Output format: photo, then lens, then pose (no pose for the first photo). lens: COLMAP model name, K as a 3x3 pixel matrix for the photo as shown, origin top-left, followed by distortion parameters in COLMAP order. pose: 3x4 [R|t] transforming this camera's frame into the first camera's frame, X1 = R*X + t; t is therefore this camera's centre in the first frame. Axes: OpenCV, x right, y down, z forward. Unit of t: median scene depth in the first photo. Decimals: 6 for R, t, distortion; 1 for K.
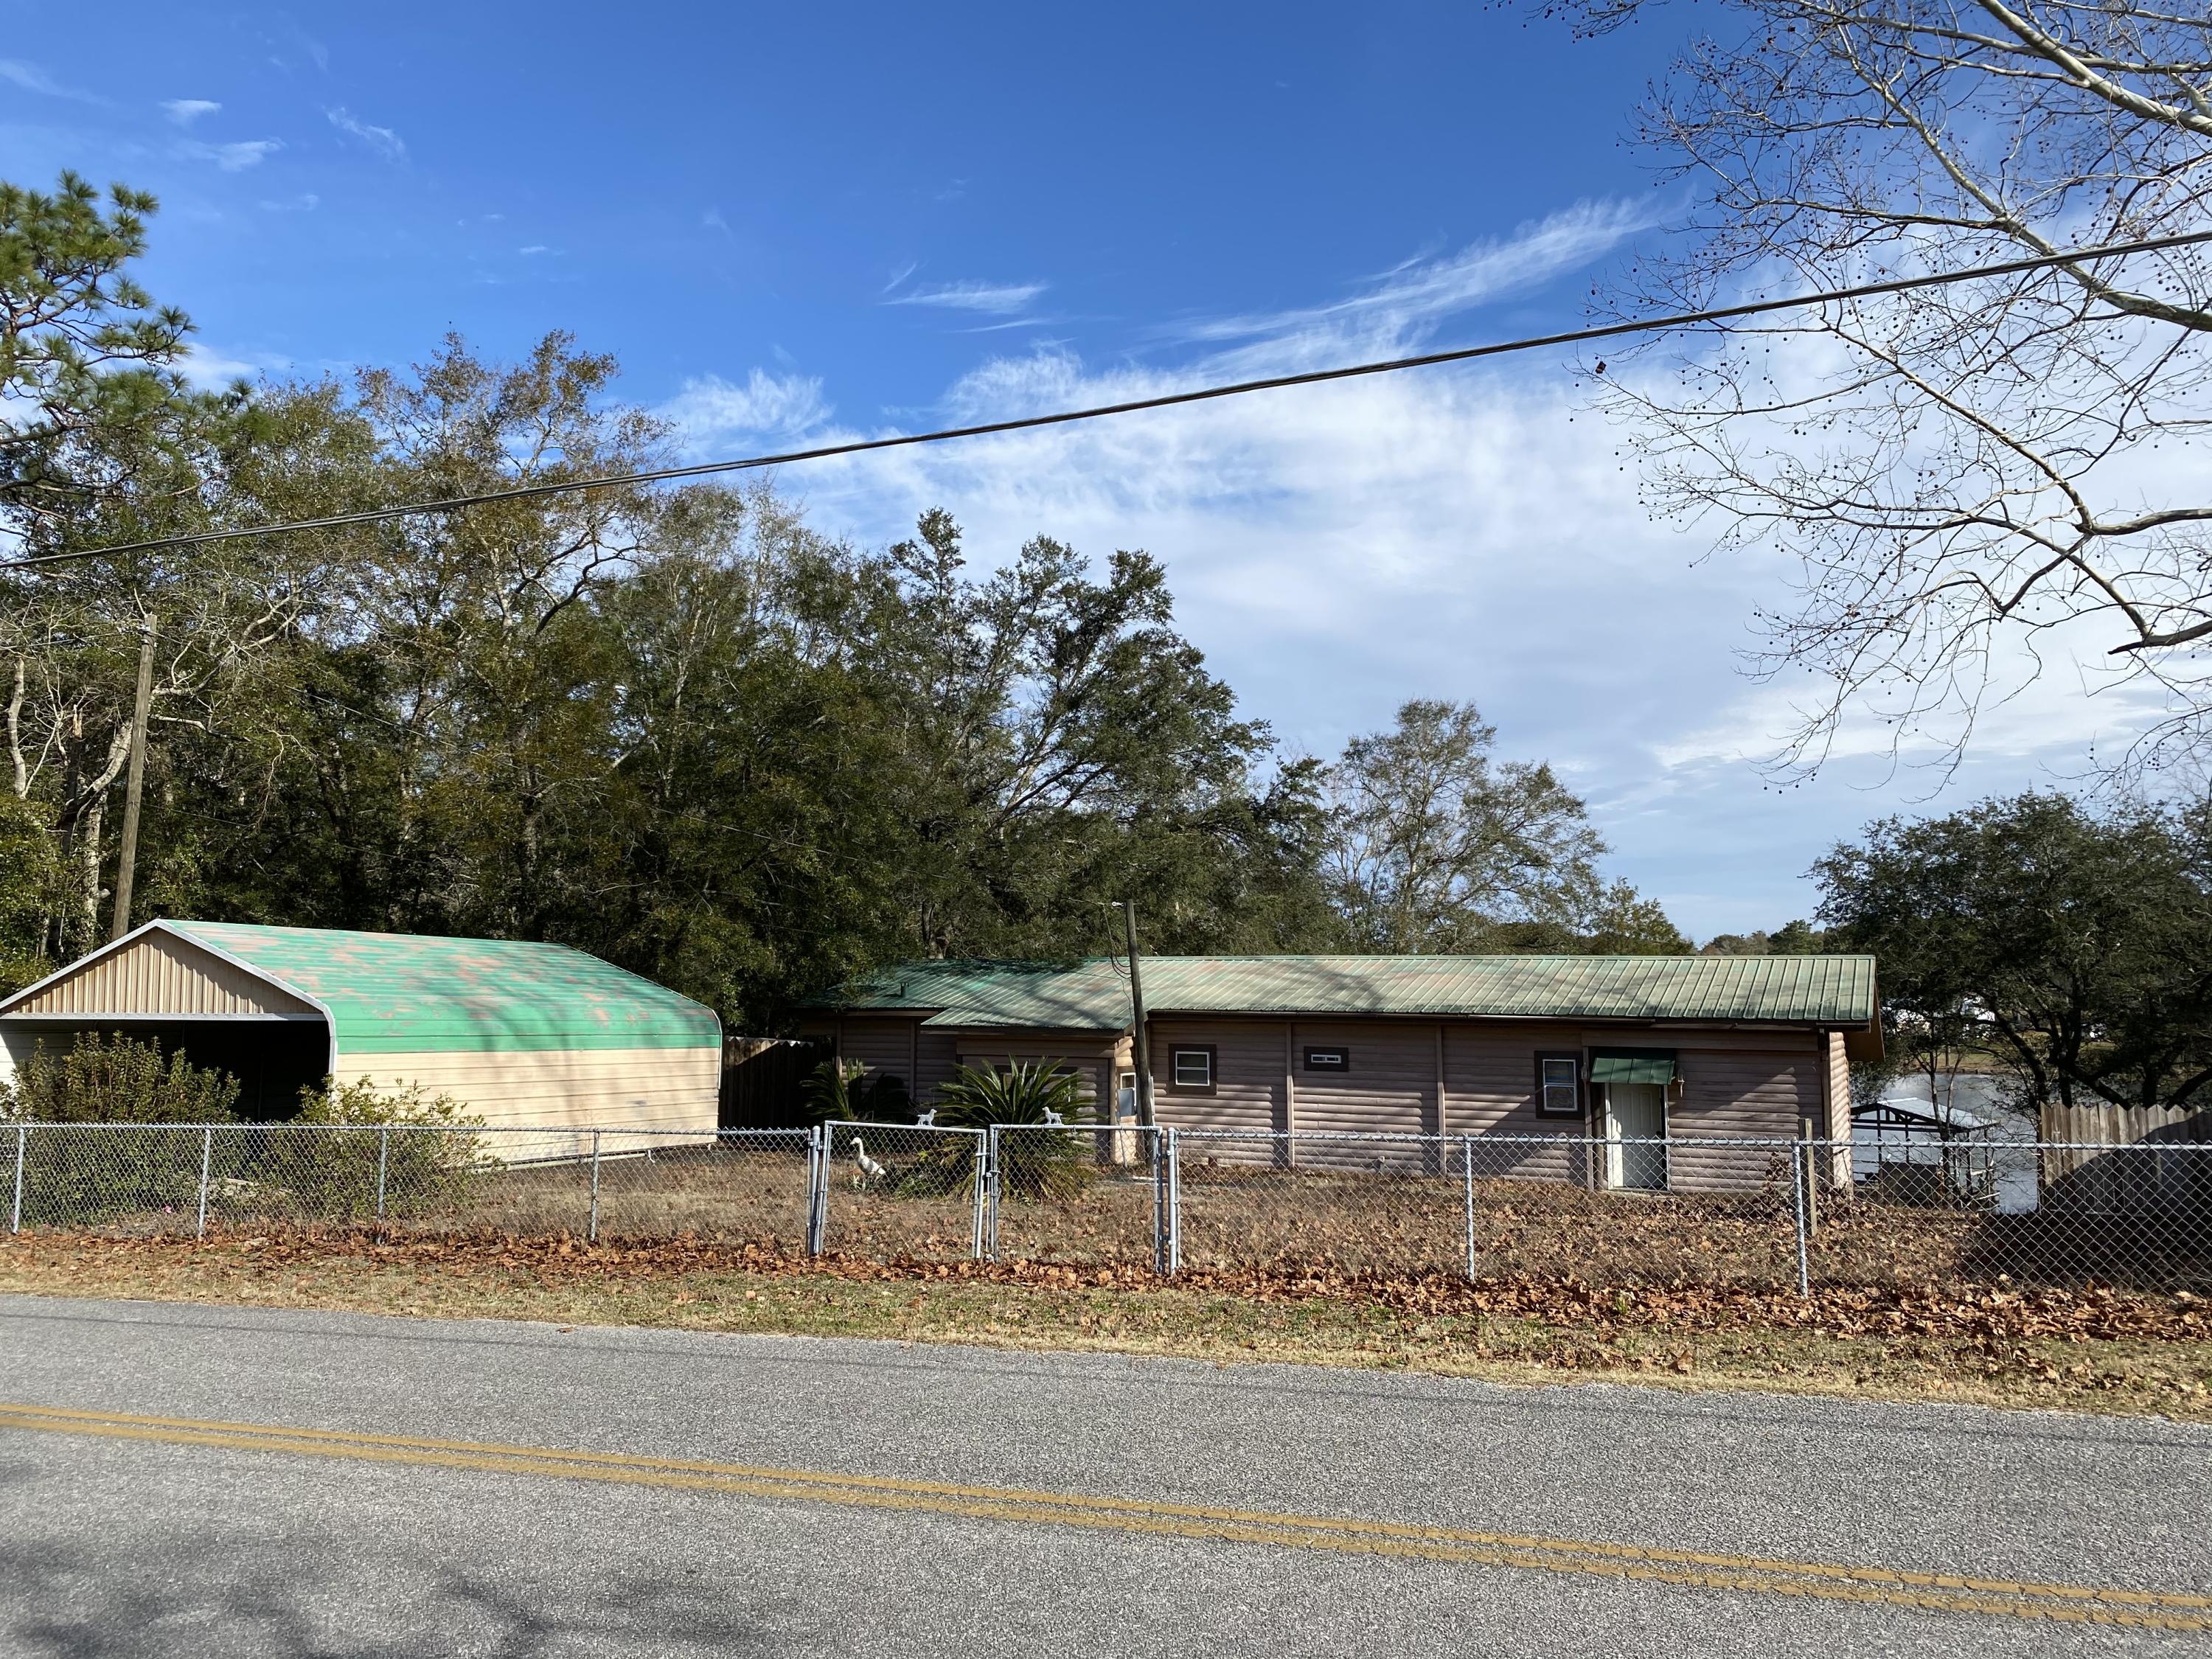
lens RADIAL K [[1681.1, 0, 1101.1], [0, 1681.1, 840.6], [0, 0, 1]] dist [0.067716, 0.004660]
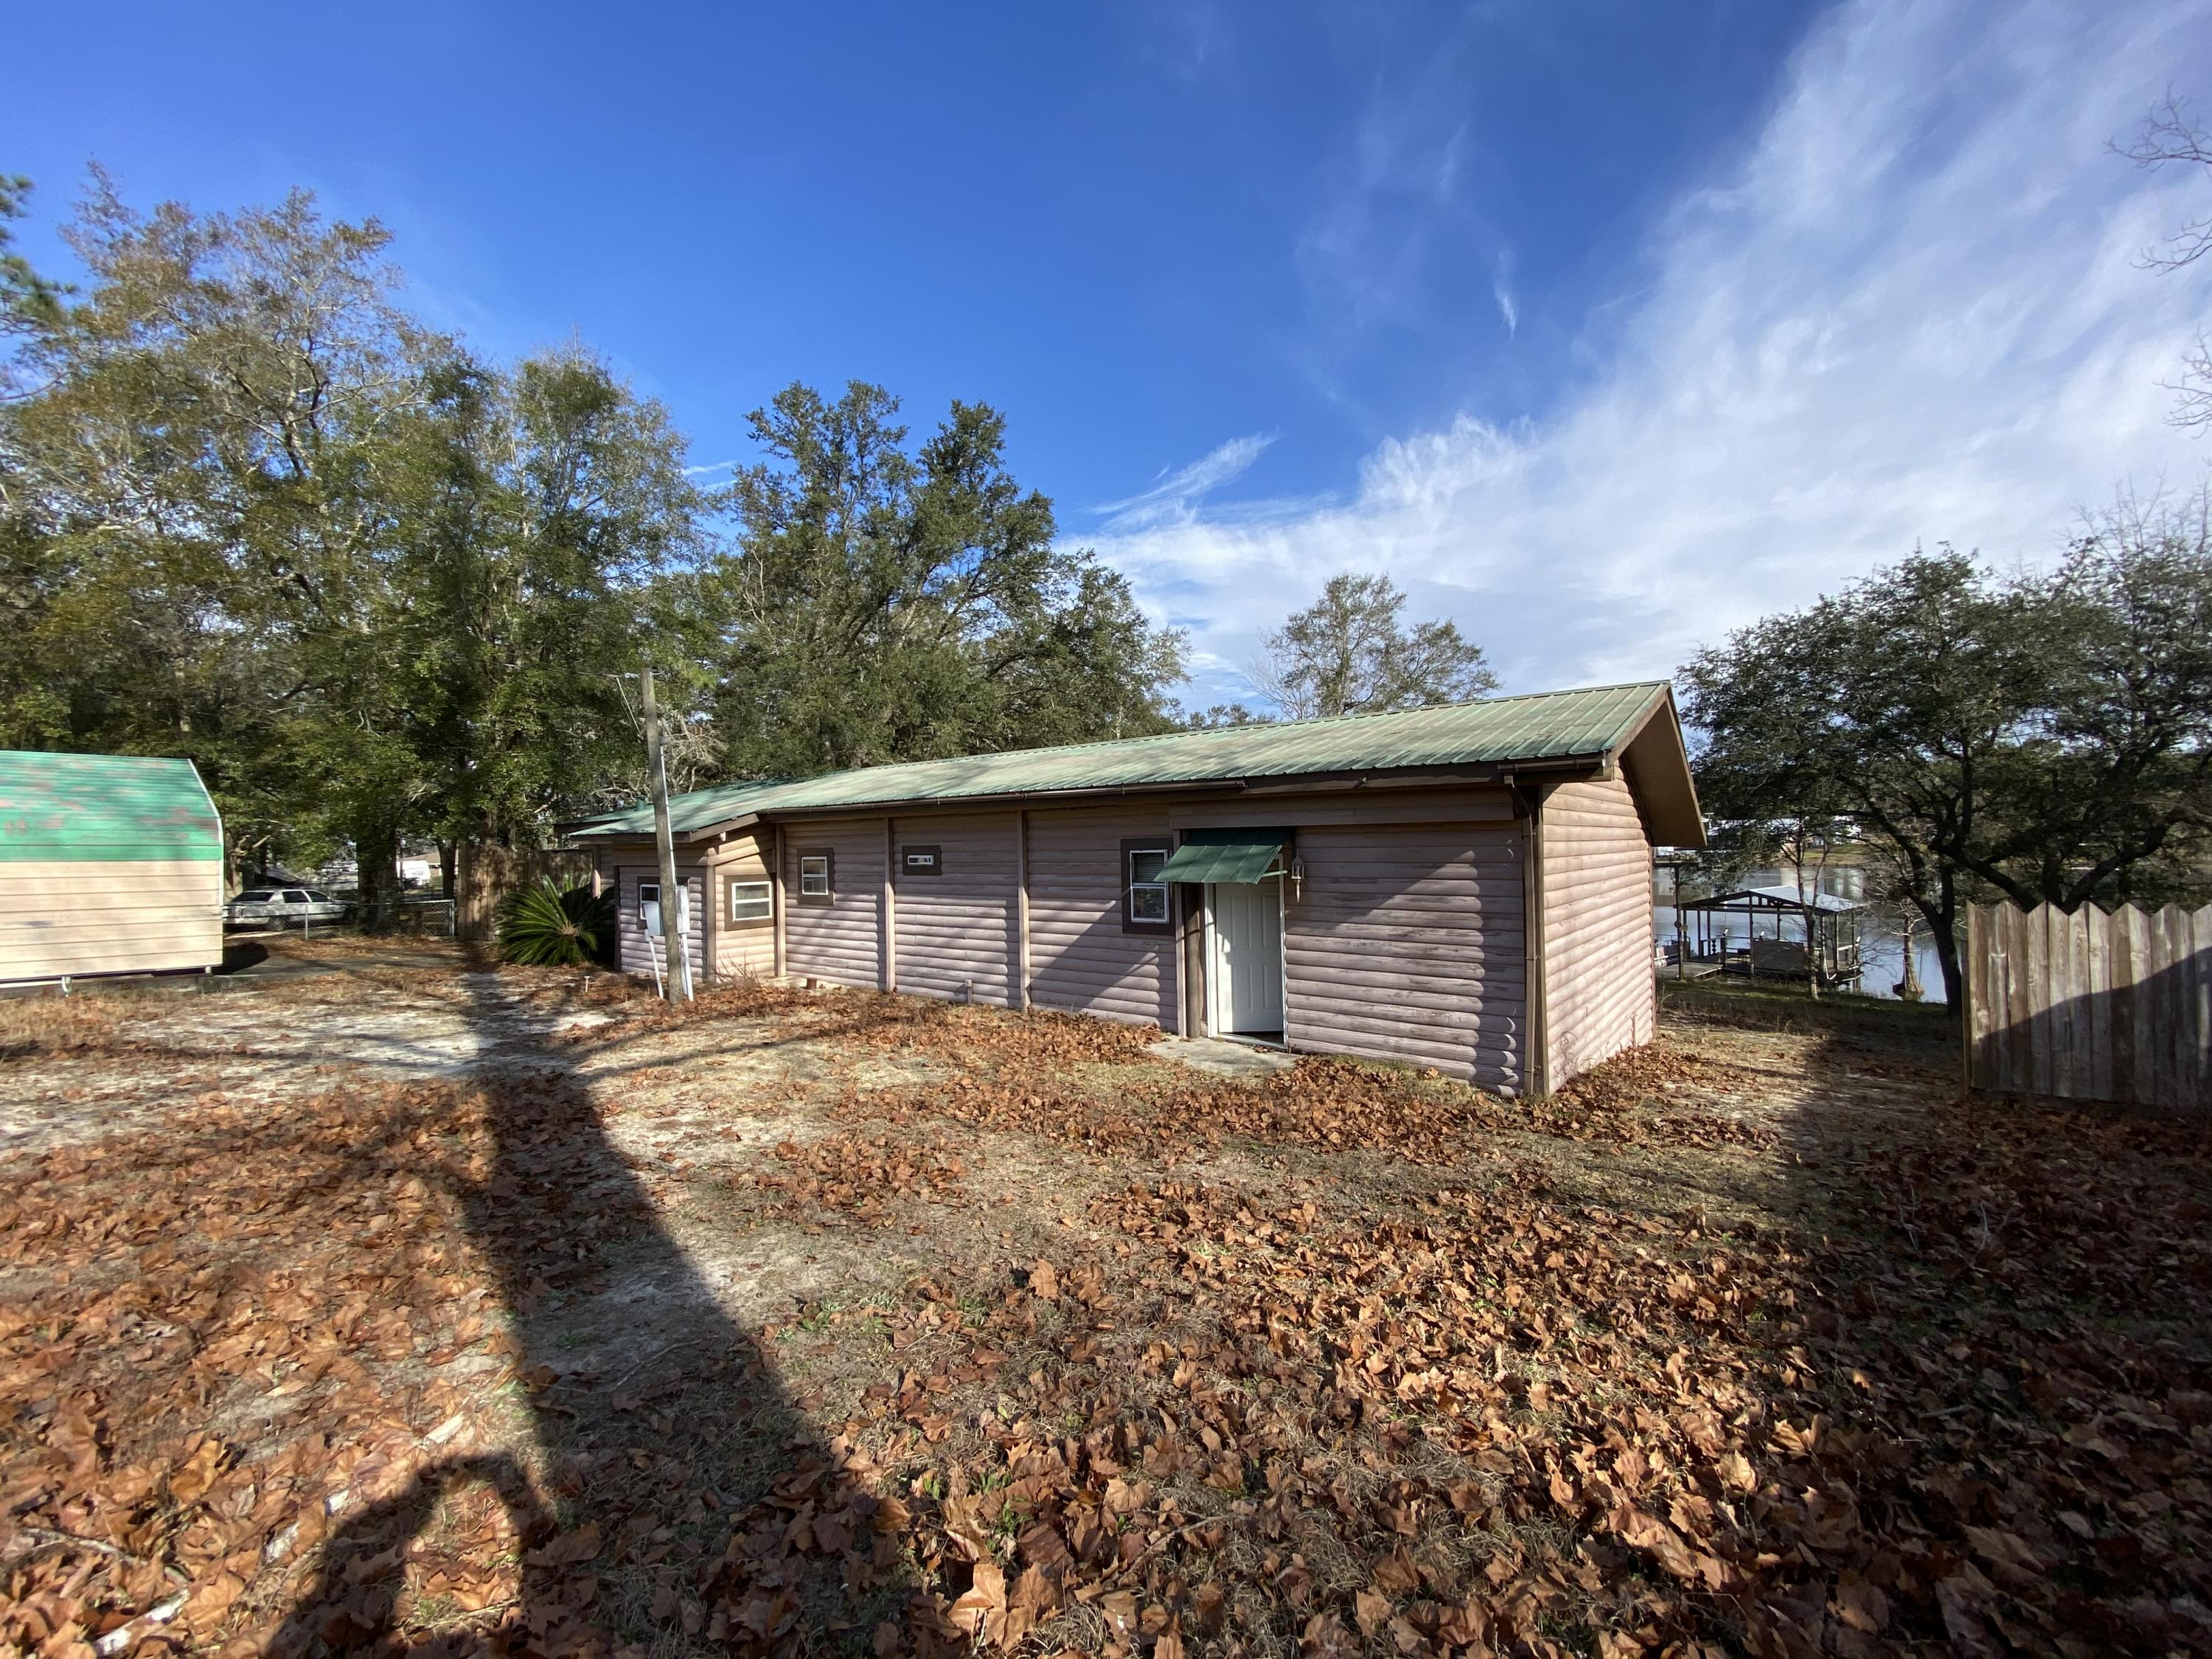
lens RADIAL K [[877.4, 0, 1102.1], [0, 877.4, 841.9], [0, 0, 1]] dist [0.001617, -0.000816]
pose [[0.972039, -0.025749, -0.233405, 0.318640], [0.047576, 0.994951, 0.088373, 0.088110], [0.229951, -0.097007, 0.968356, 0.613990]]
